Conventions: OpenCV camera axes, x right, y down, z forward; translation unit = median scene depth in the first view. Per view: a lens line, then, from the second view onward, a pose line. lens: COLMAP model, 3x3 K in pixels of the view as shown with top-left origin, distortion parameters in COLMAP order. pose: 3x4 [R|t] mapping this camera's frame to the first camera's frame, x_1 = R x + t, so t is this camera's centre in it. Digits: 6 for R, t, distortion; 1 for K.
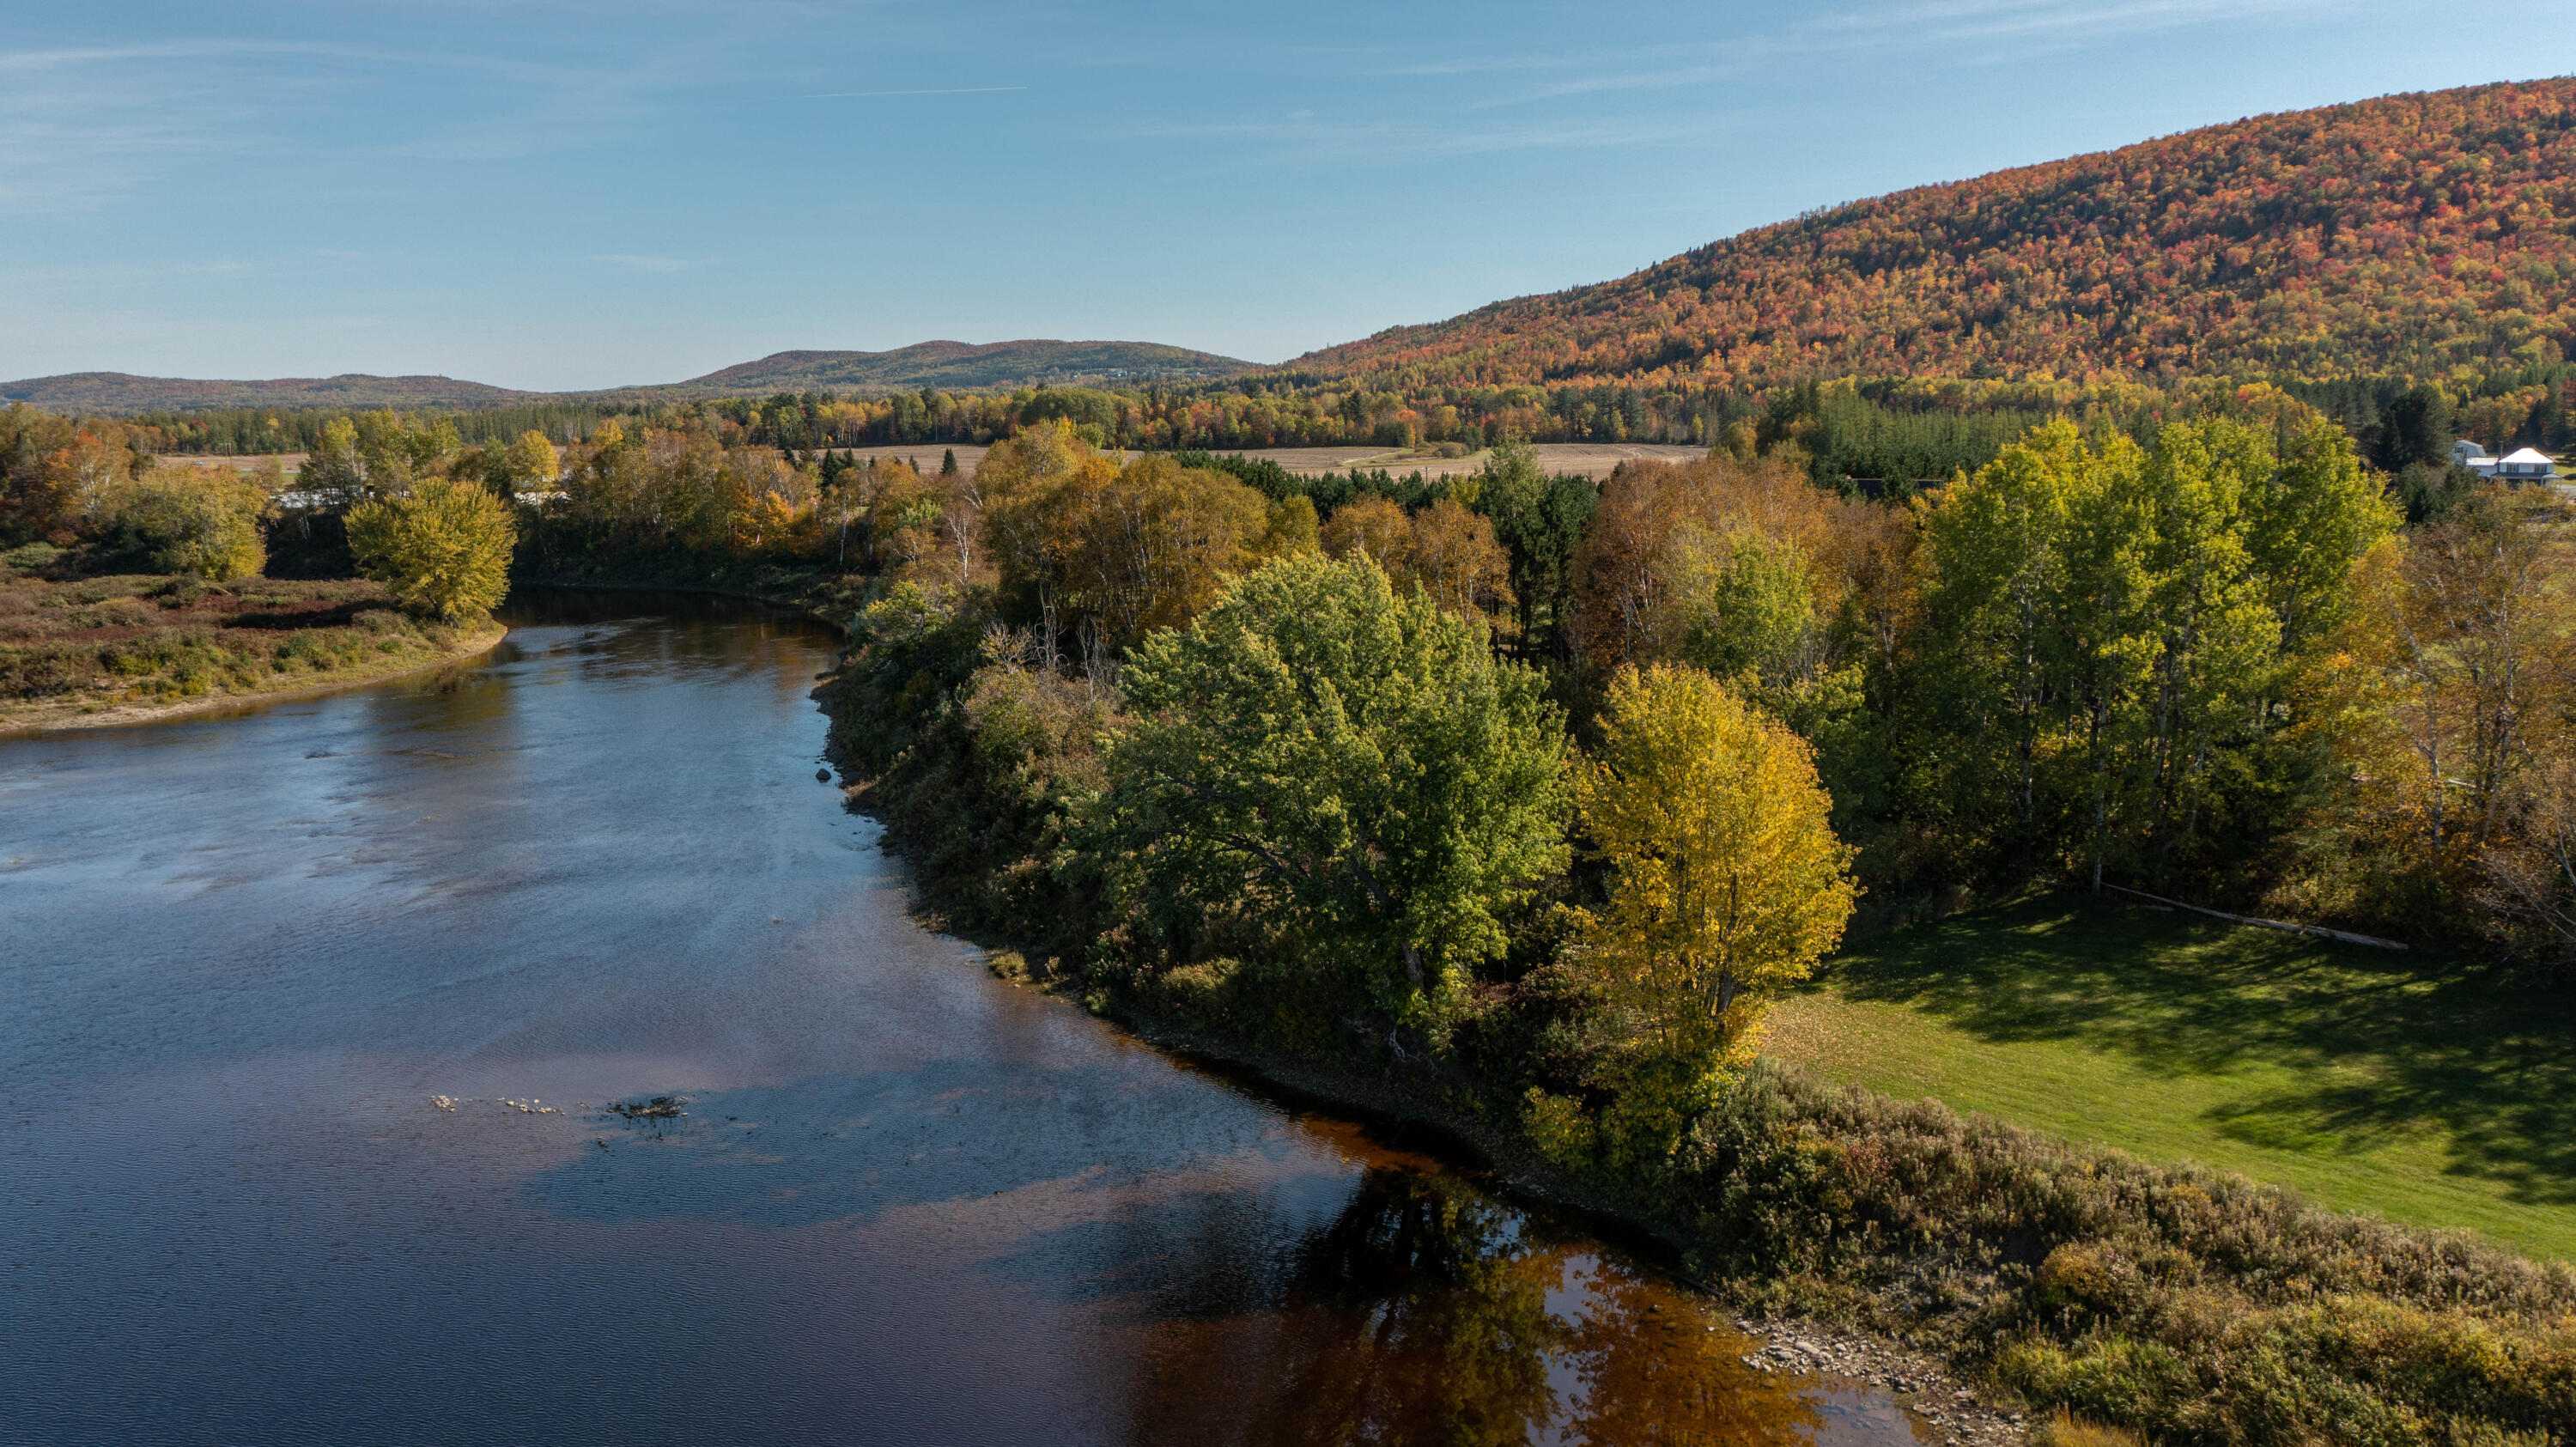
lens RADIAL K [[2027.9, 0, 1287.6], [0, 2027.9, 708.5], [0, 0, 1]] dist [-0.013961, 0.010361]
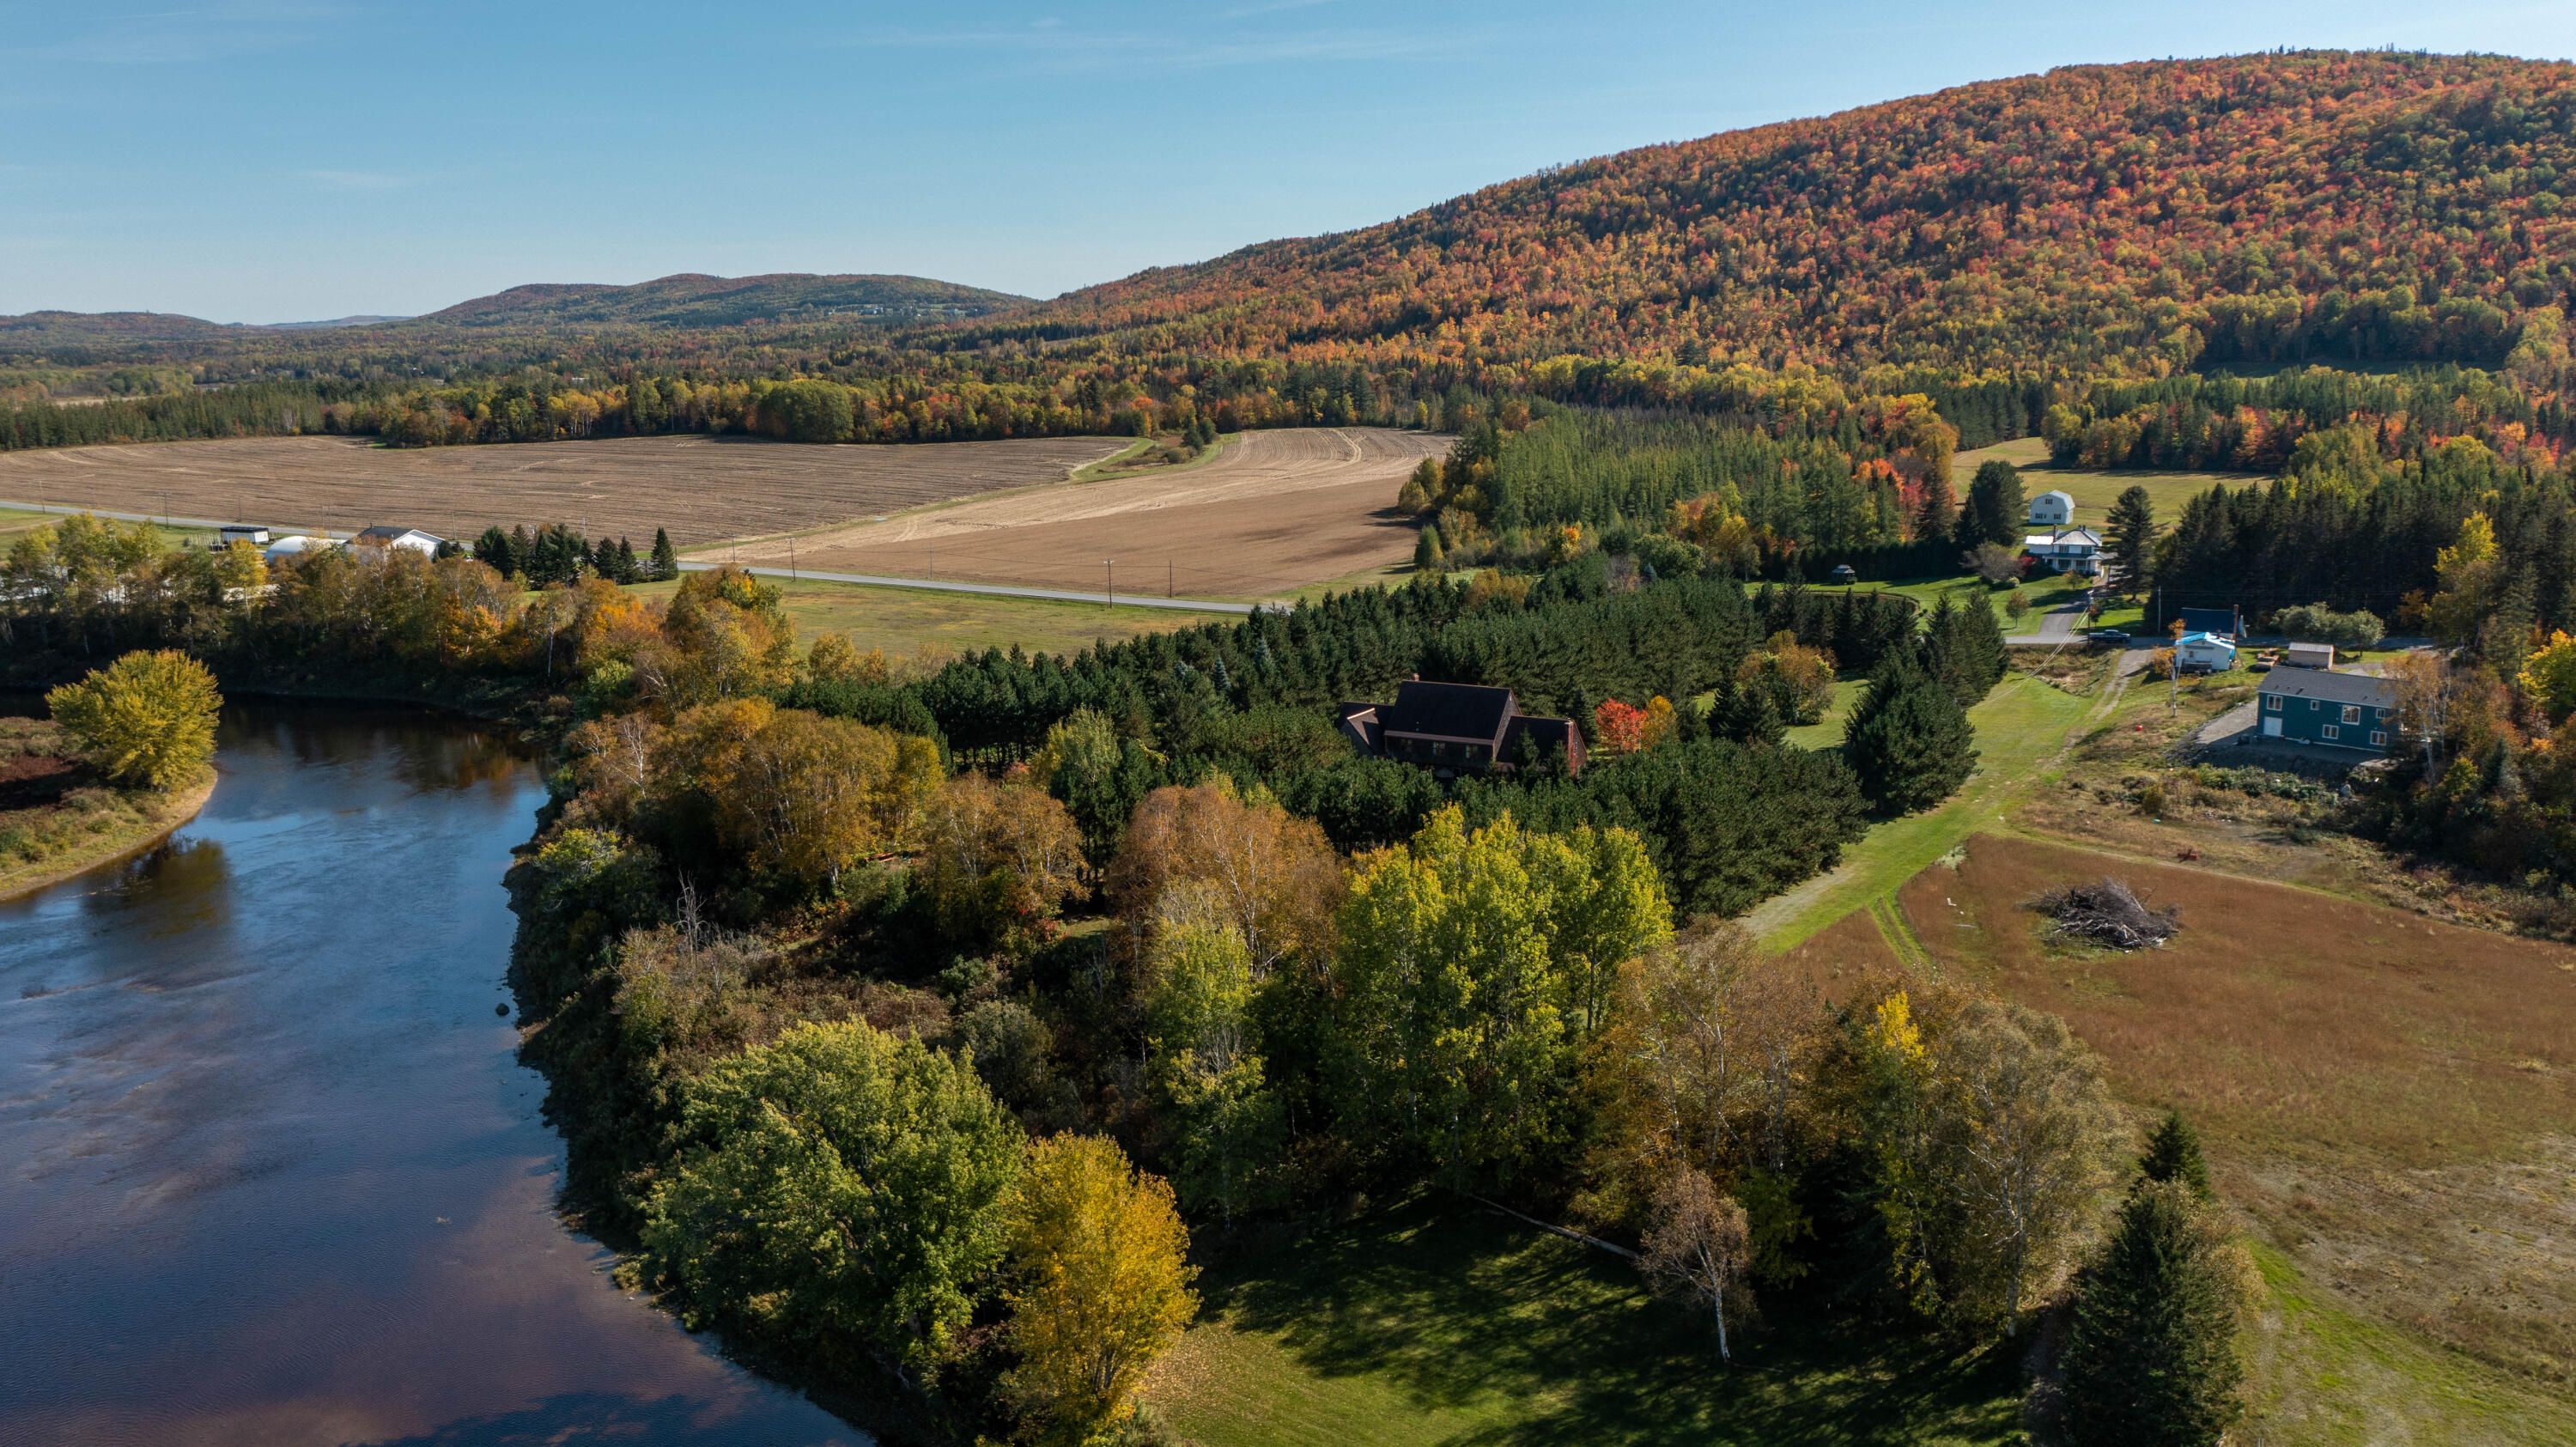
lens RADIAL K [[2027.9, 0, 1288.1], [0, 2027.9, 716.3], [0, 0, 1]] dist [-0.013961, 0.010361]
pose [[0.993629, -0.027573, 0.109271, 0.012661], [0.022985, 0.998809, 0.043029, -0.023795], [-0.110328, -0.040243, 0.993080, -0.024613]]
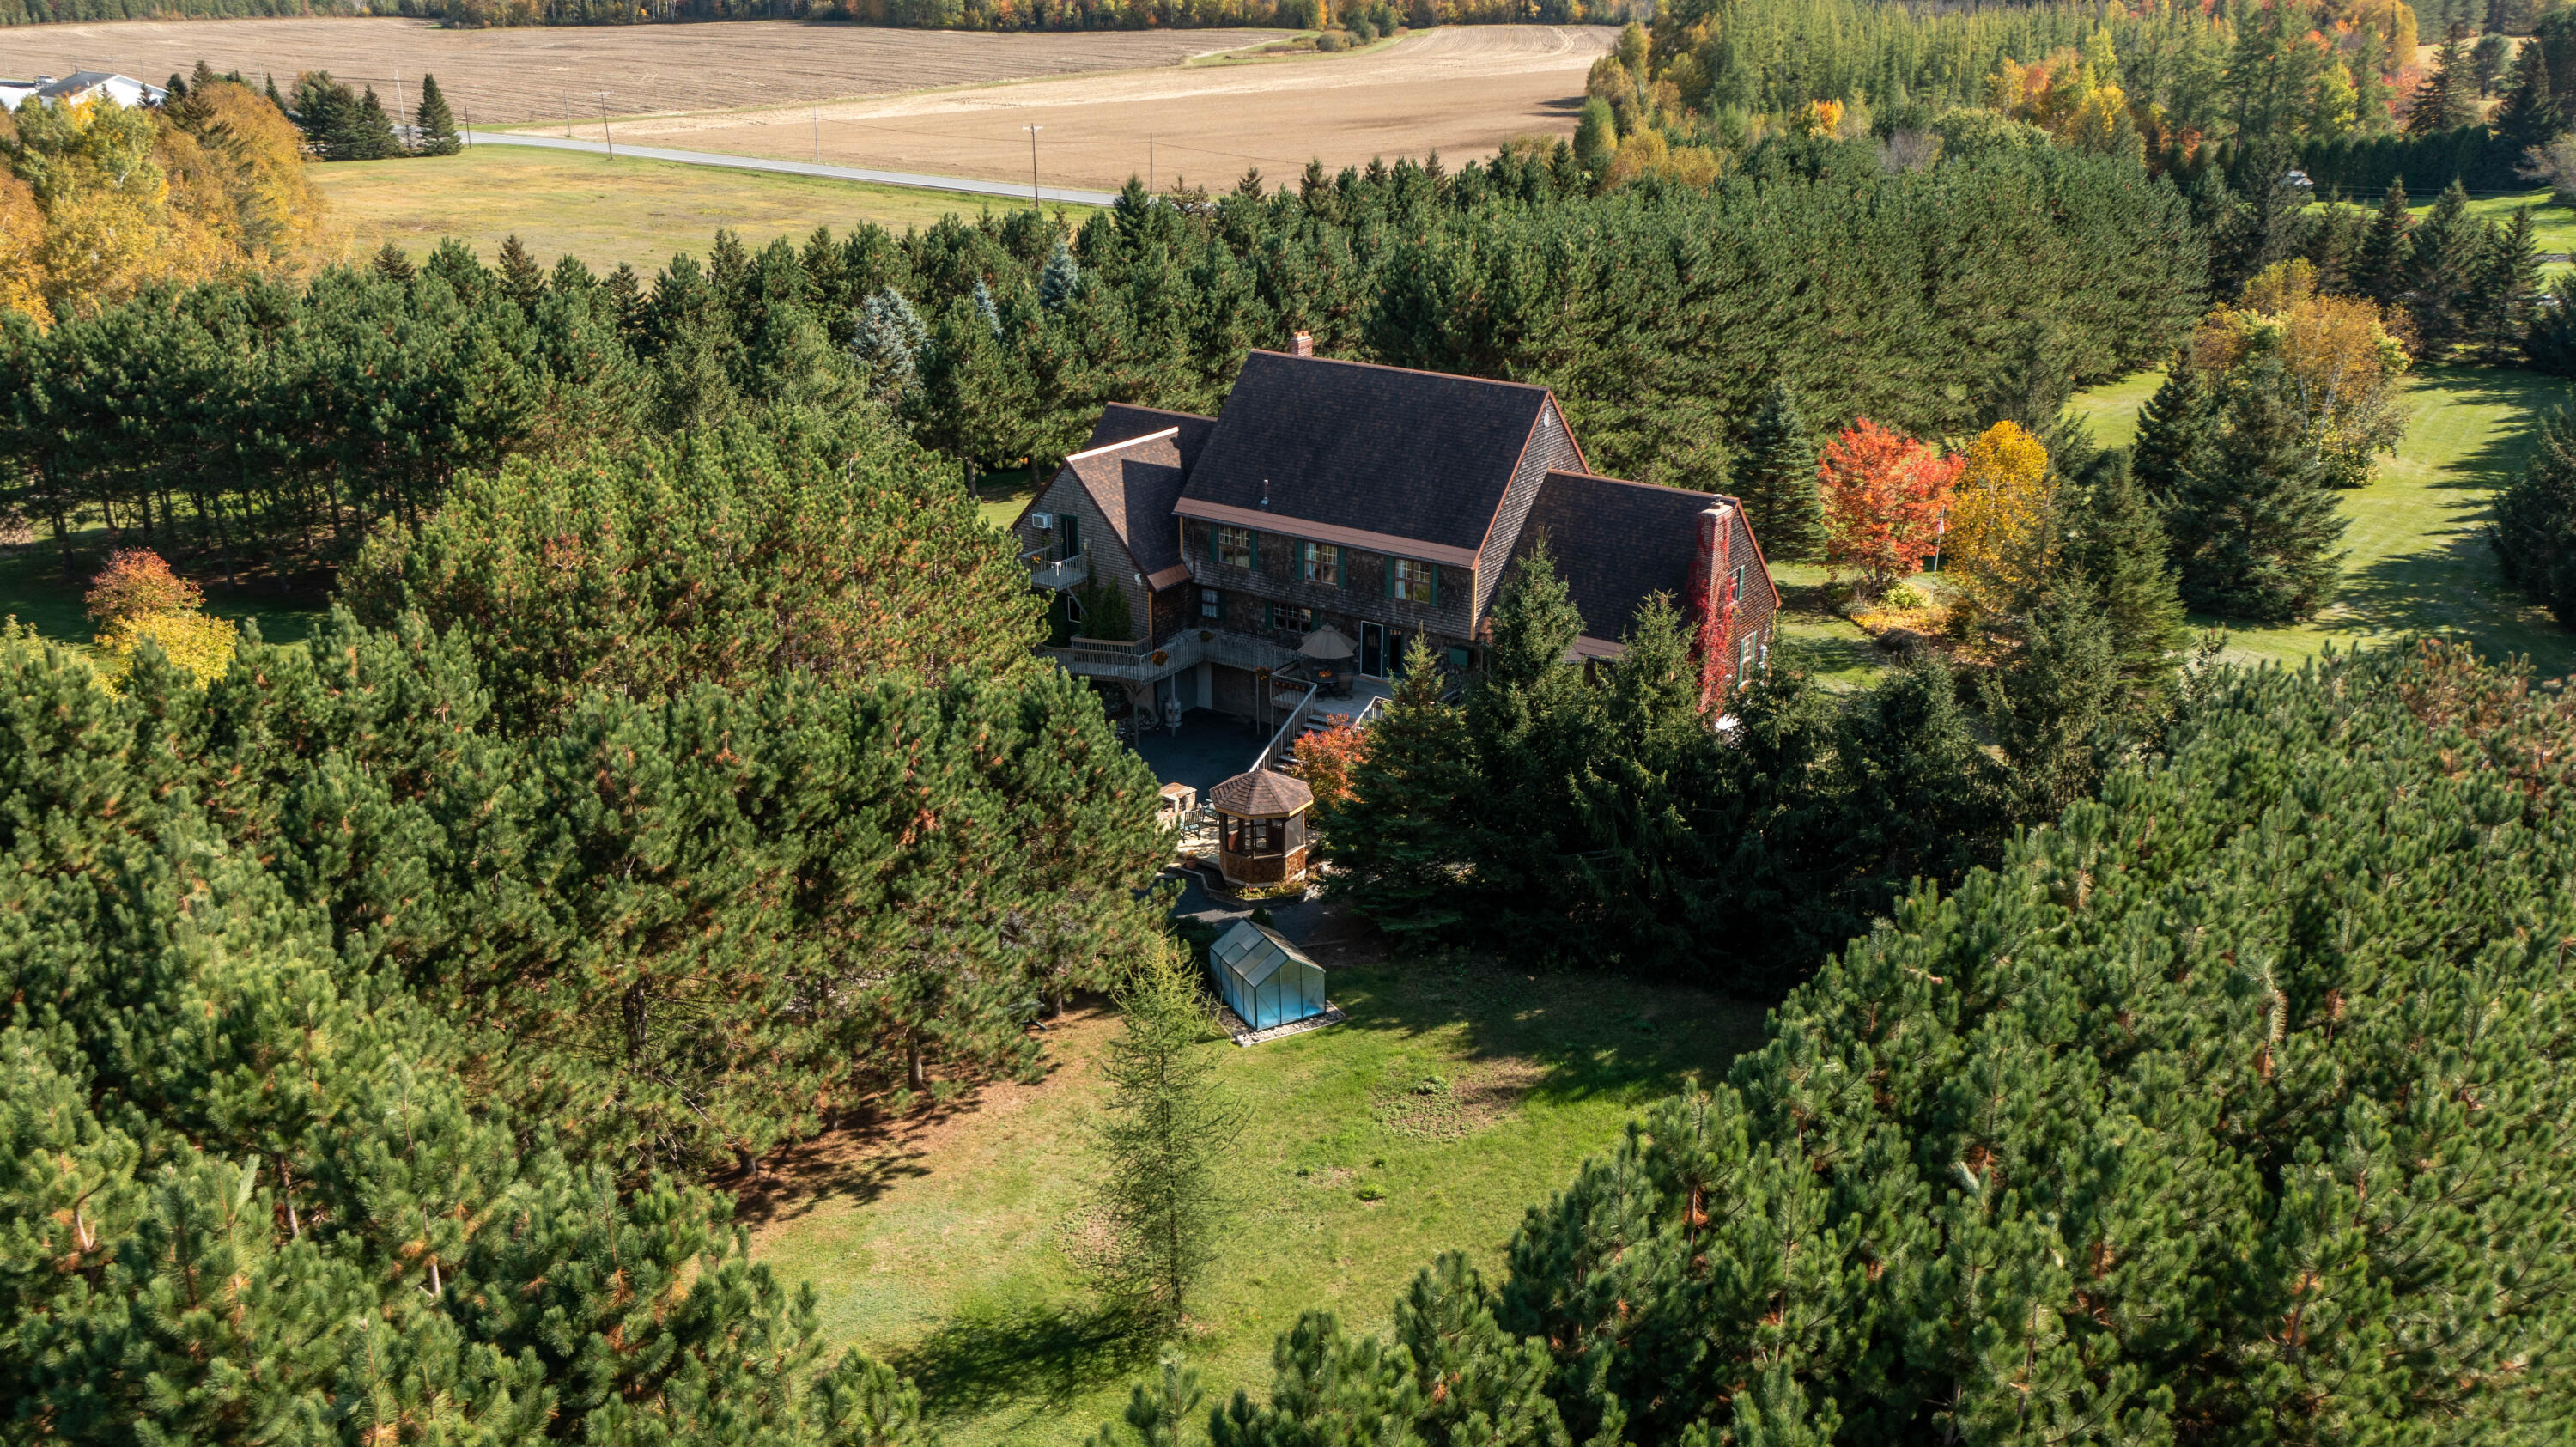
lens RADIAL K [[2027.9, 0, 1298.5], [0, 2027.9, 711.2], [0, 0, 1]] dist [-0.013961, 0.010361]
pose [[0.999960, 0.008097, -0.003860, 0.045892], [-0.007121, 0.978255, 0.207285, -0.020949], [0.005455, -0.207249, 0.978273, 0.095988]]
